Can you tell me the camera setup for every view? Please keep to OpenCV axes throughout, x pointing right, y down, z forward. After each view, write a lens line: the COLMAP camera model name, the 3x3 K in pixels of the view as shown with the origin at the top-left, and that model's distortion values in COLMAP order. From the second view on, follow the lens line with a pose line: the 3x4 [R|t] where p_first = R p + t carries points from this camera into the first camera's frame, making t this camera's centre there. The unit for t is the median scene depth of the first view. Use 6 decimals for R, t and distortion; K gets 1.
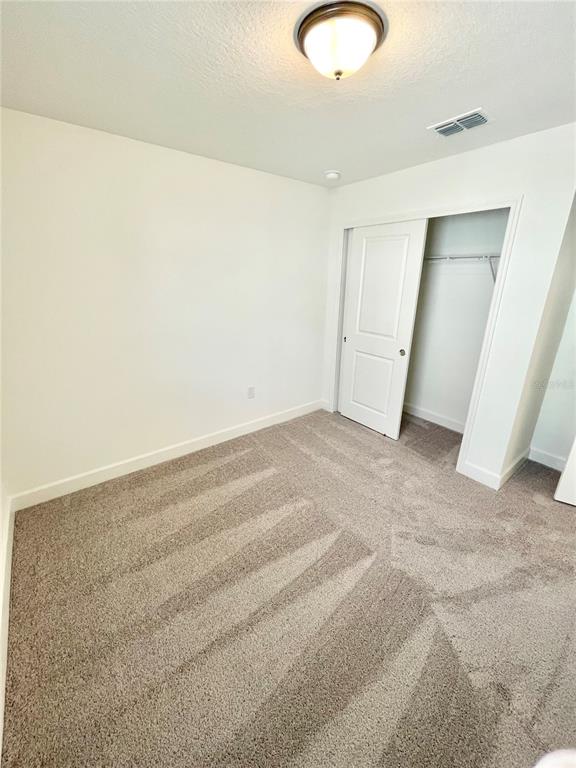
lens RADIAL K [[312.9, 0, 291.8], [0, 312.9, 379.0], [0, 0, 1]] dist [0.000358, -0.000109]
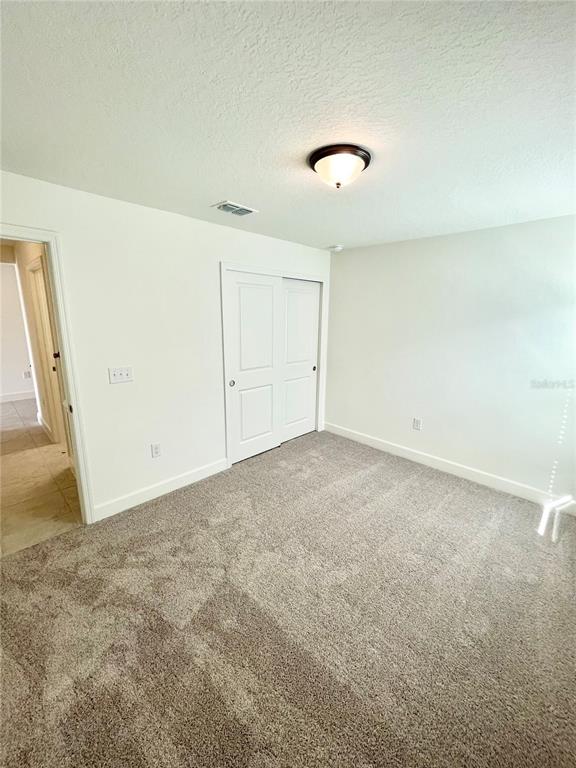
lens RADIAL K [[312.9, 0, 291.8], [0, 312.9, 379.0], [0, 0, 1]] dist [0.000358, -0.000109]
pose [[-0.136972, -0.209022, 0.968271, -0.774279], [0.314788, 0.917629, 0.242620, -0.313543], [-0.939227, 0.338032, -0.059892, 0.884815]]
